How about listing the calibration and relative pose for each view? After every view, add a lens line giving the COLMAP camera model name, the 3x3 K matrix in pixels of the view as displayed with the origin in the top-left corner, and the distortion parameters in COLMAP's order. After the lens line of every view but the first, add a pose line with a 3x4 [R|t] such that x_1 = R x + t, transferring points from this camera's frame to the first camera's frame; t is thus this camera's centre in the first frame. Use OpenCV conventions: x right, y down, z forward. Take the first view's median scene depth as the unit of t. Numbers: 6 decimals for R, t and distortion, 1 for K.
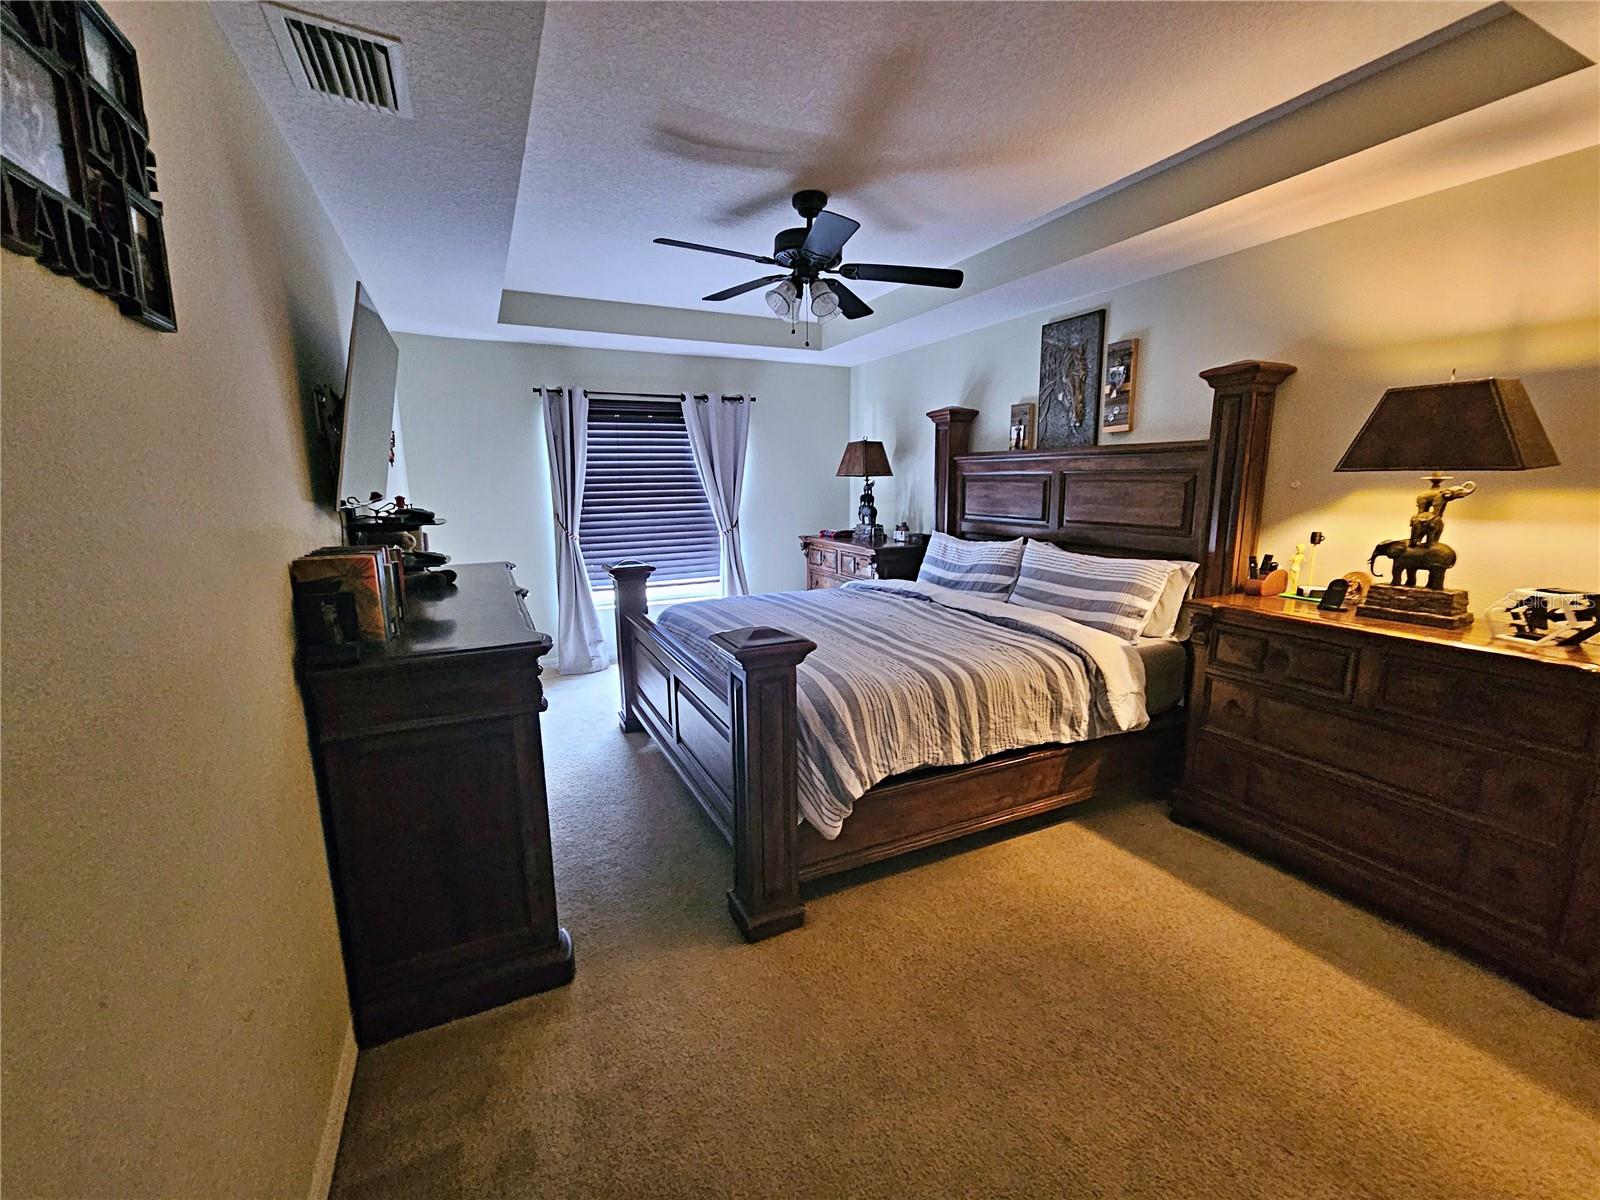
lens RADIAL K [[659.0, 0, 799.1], [0, 659.0, 592.8], [0, 0, 1]] dist [0.002878, 0.000577]
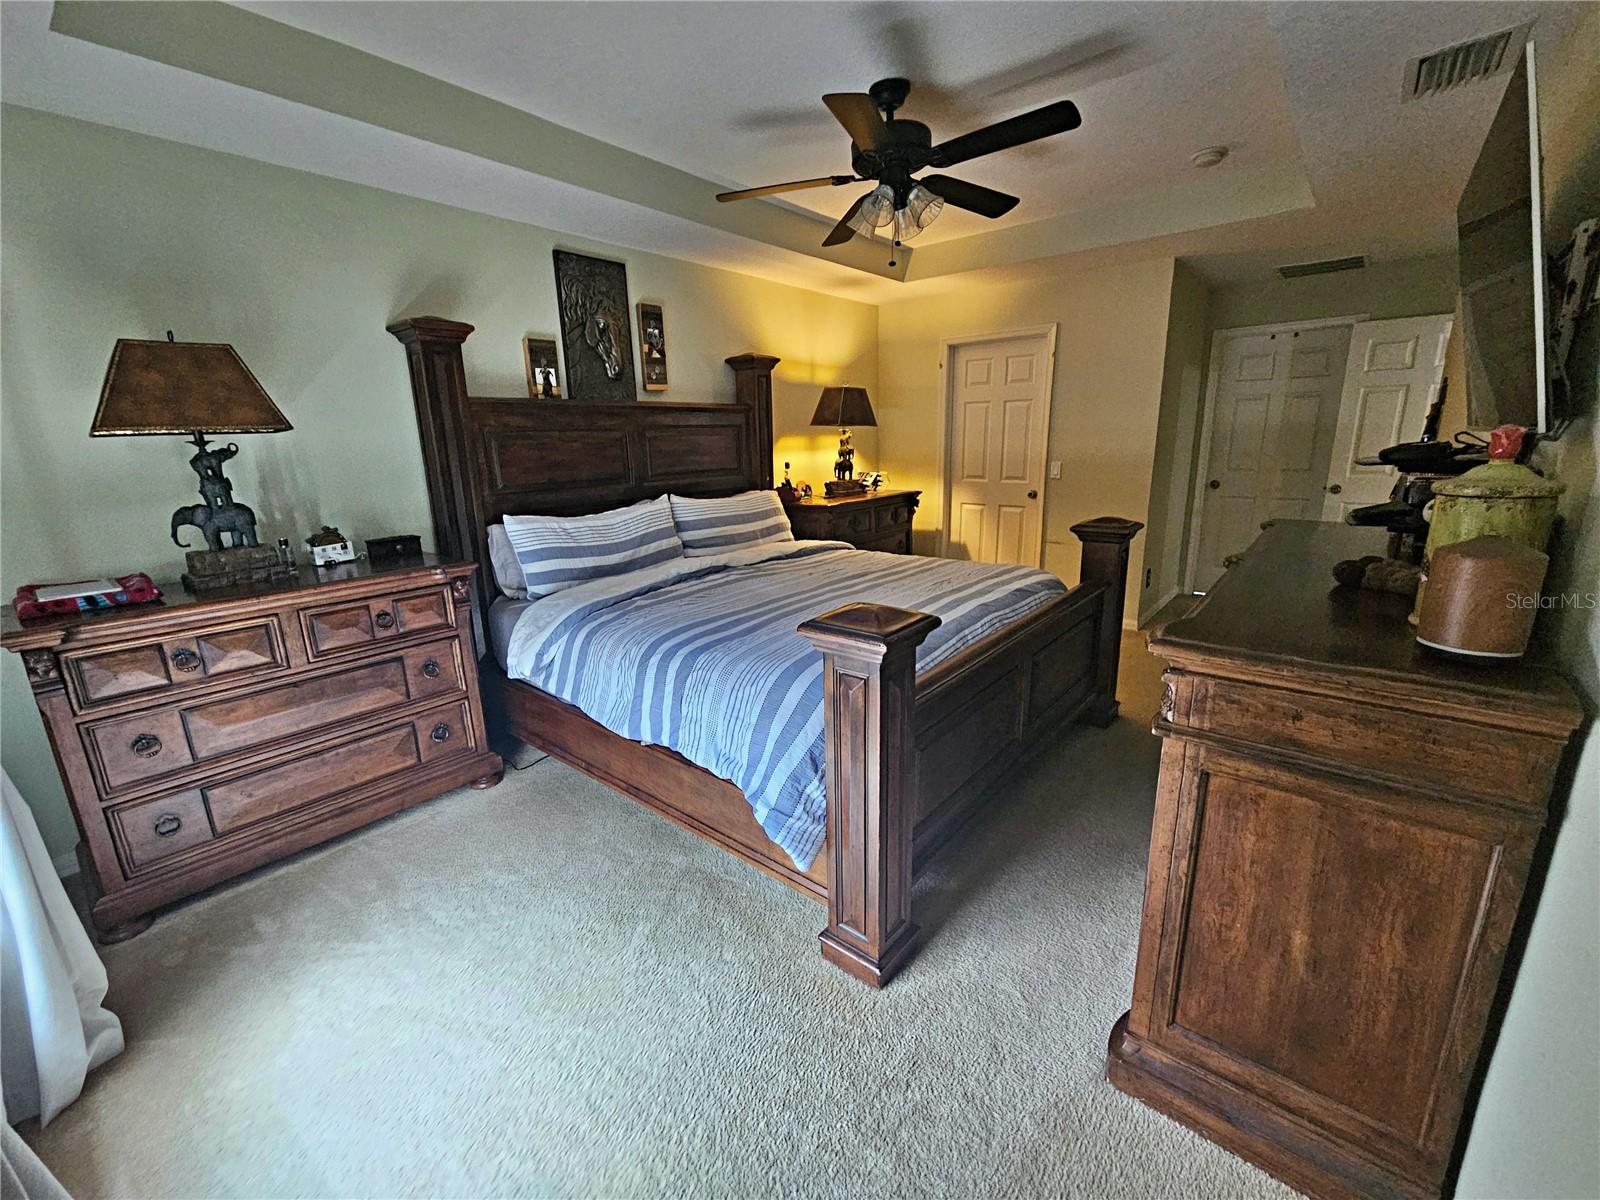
lens RADIAL K [[659.0, 0, 803.5], [0, 659.0, 600.0], [0, 0, 1]] dist [0.002878, 0.000577]
pose [[-0.422073, -0.206374, 0.882759, -0.673348], [0.179609, 0.935406, 0.304559, -0.211438], [-0.888592, 0.287097, -0.357743, 1.299027]]
